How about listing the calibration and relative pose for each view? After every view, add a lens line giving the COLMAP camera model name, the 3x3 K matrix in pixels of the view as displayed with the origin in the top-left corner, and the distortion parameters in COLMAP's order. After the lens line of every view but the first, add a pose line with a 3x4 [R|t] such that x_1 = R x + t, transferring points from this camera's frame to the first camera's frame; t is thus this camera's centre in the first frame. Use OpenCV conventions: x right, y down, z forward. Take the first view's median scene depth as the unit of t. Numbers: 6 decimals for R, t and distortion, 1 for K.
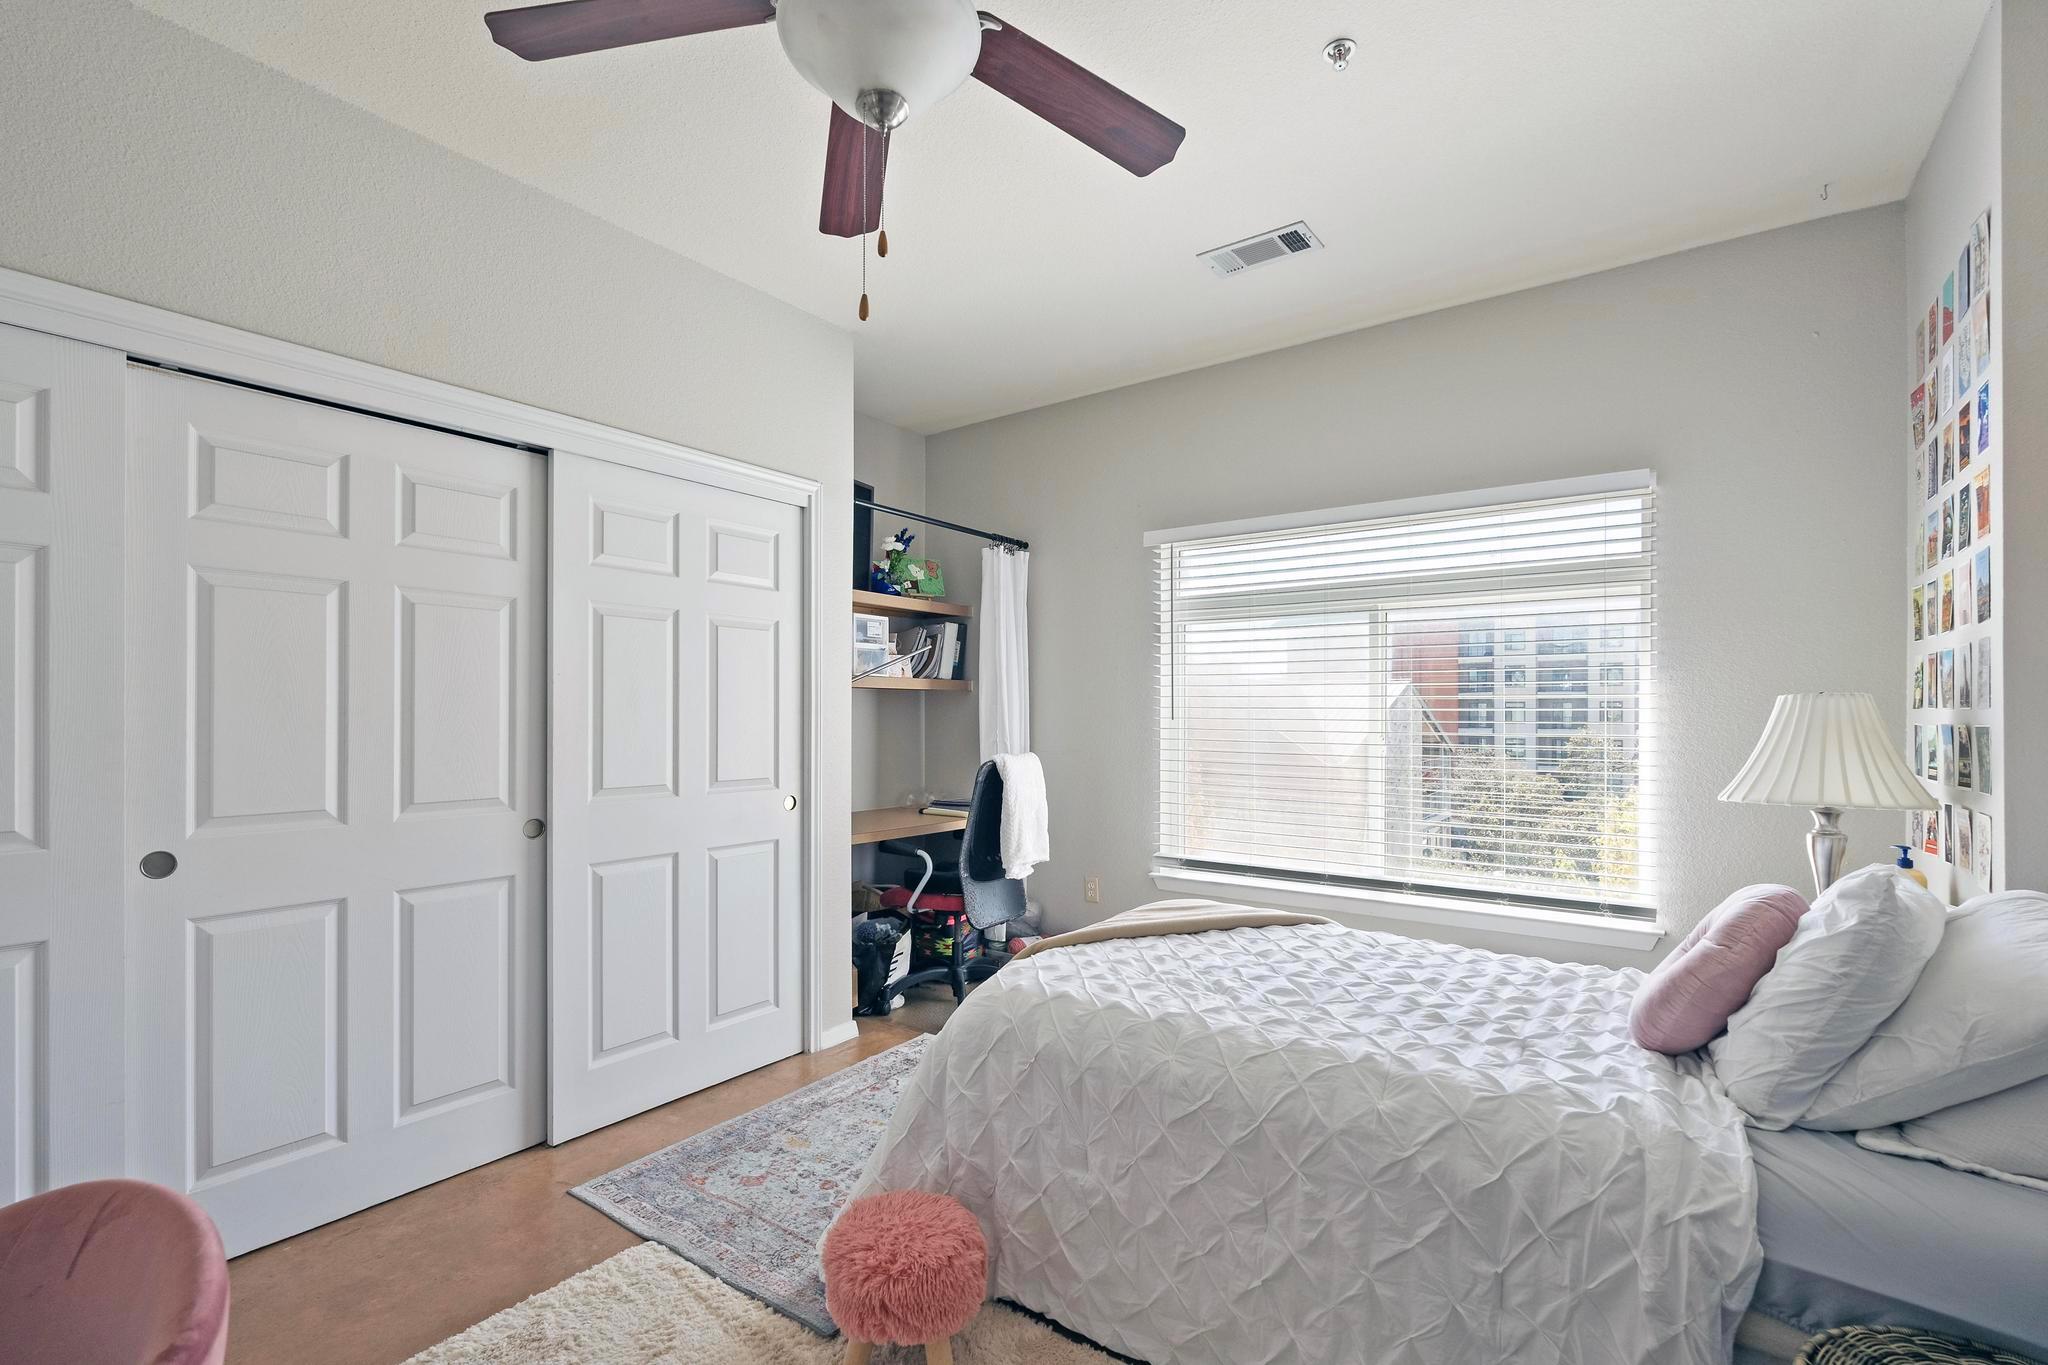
lens RADIAL K [[896.3, 0, 1025.3], [0, 896.3, 708.9], [0, 0, 1]] dist [0.000737, 0.000099]
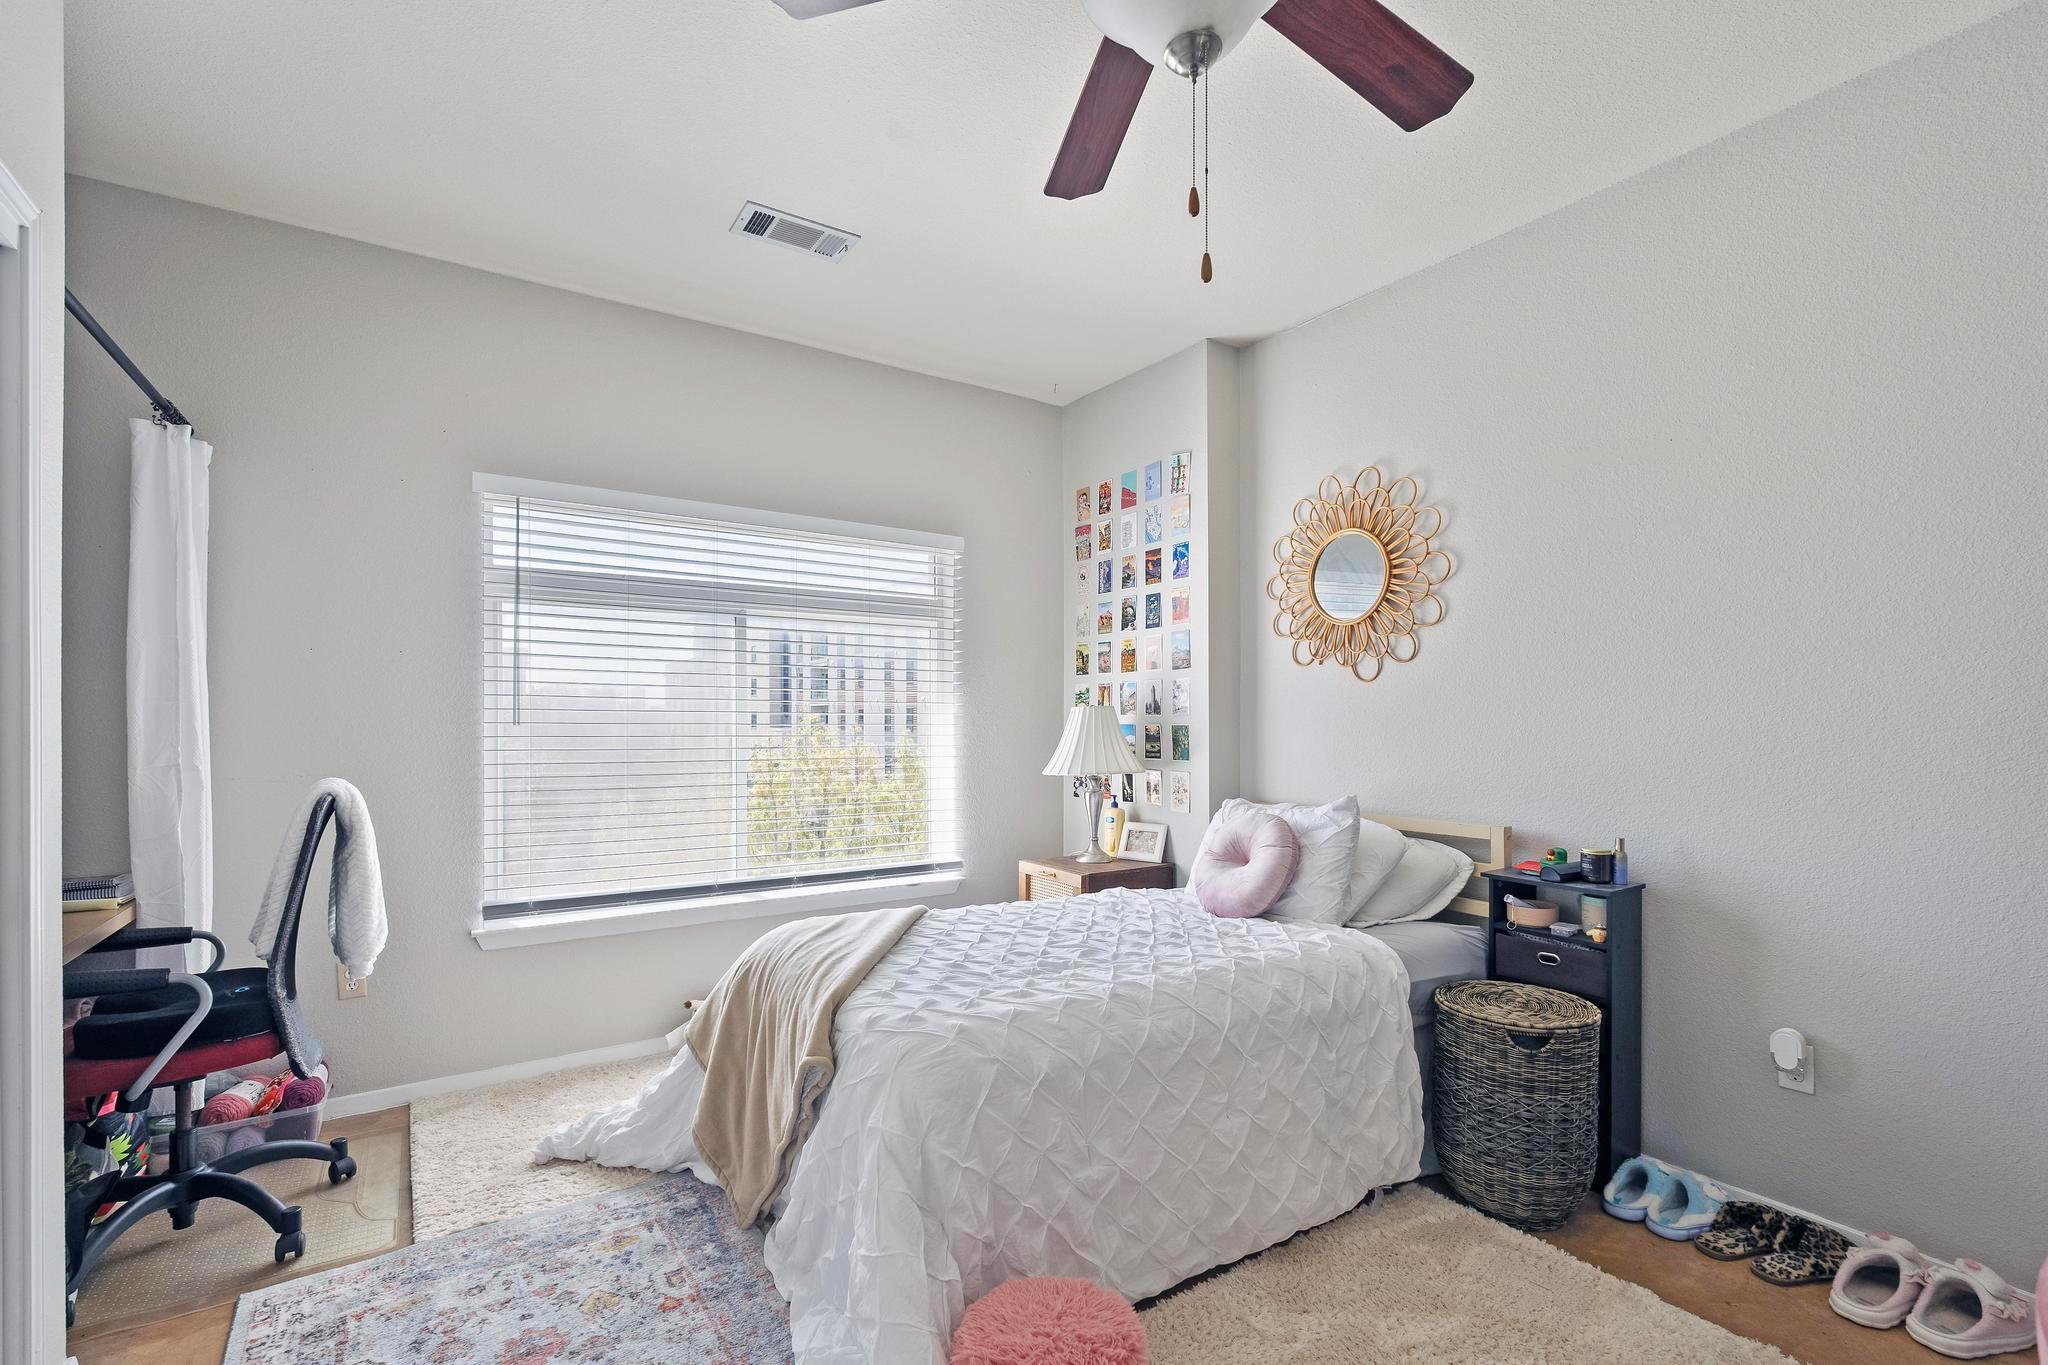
lens RADIAL K [[907.2, 0, 1026.3], [0, 907.2, 720.2], [0, 0, 1]] dist [-0.000105, -0.000010]
pose [[0.350536, -0.001319, 0.936548, -0.698864], [-0.006593, 0.999971, 0.003876, 0.003840], [-0.936526, -0.007533, 0.350517, 0.536216]]
